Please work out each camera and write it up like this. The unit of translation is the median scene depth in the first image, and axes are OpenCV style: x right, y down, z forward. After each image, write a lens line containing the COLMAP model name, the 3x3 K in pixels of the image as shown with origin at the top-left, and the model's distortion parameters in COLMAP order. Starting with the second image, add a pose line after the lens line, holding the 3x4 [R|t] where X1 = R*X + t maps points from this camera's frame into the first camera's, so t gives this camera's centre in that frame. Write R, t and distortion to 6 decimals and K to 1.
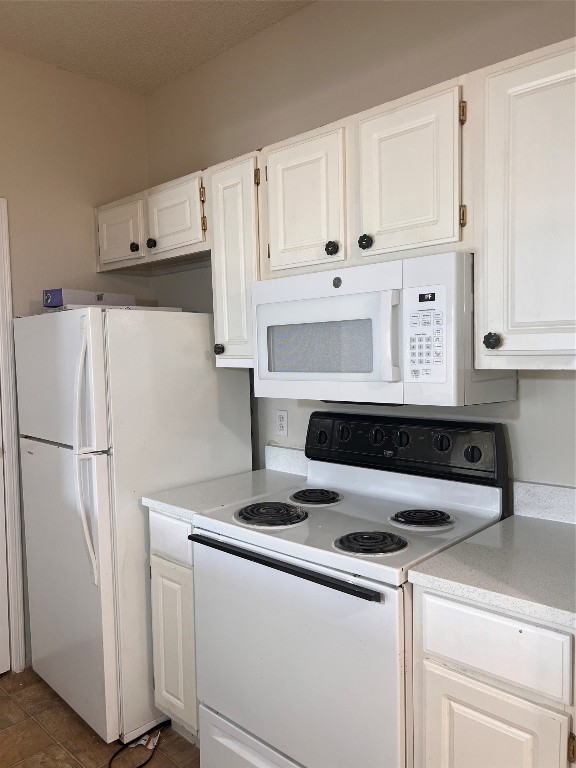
lens RADIAL K [[582.8, 0, 288.2], [0, 582.8, 391.0], [0, 0, 1]] dist [0.043411, -0.044322]
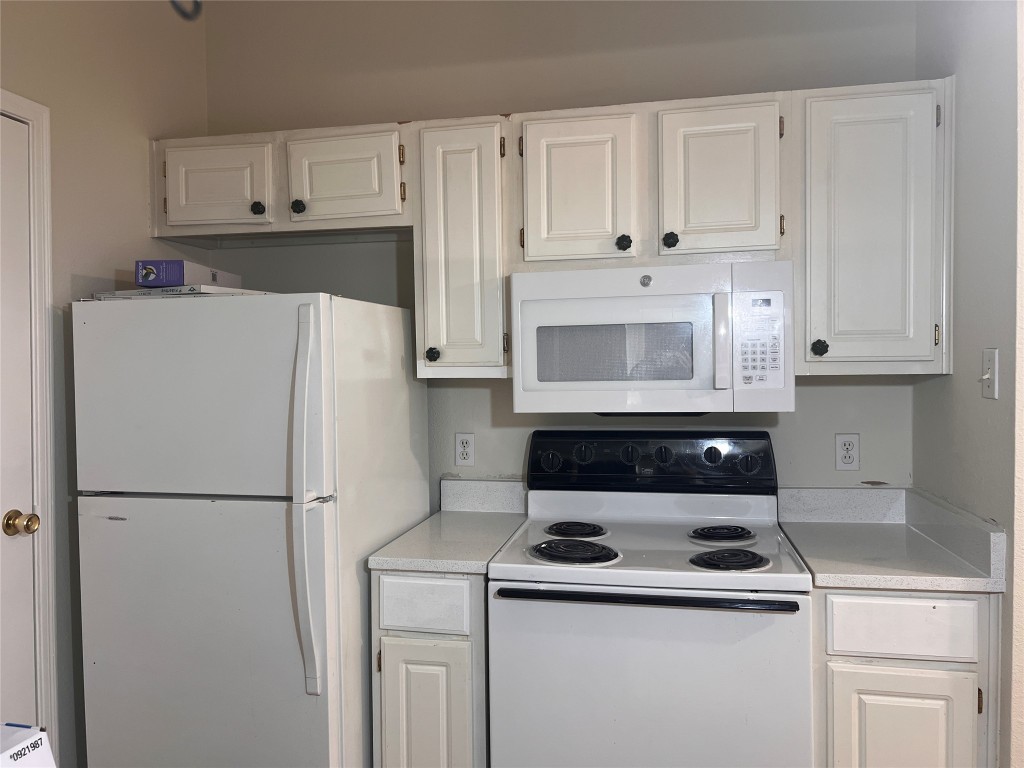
lens RADIAL K [[777.1, 0, 514.7], [0, 777.1, 375.1], [0, 0, 1]] dist [0.043411, -0.044322]
pose [[0.850948, 0.000269, 0.525250, -0.641927], [0.031271, 0.998200, -0.051172, 0.013411], [-0.524318, 0.059970, 0.849408, 0.078662]]
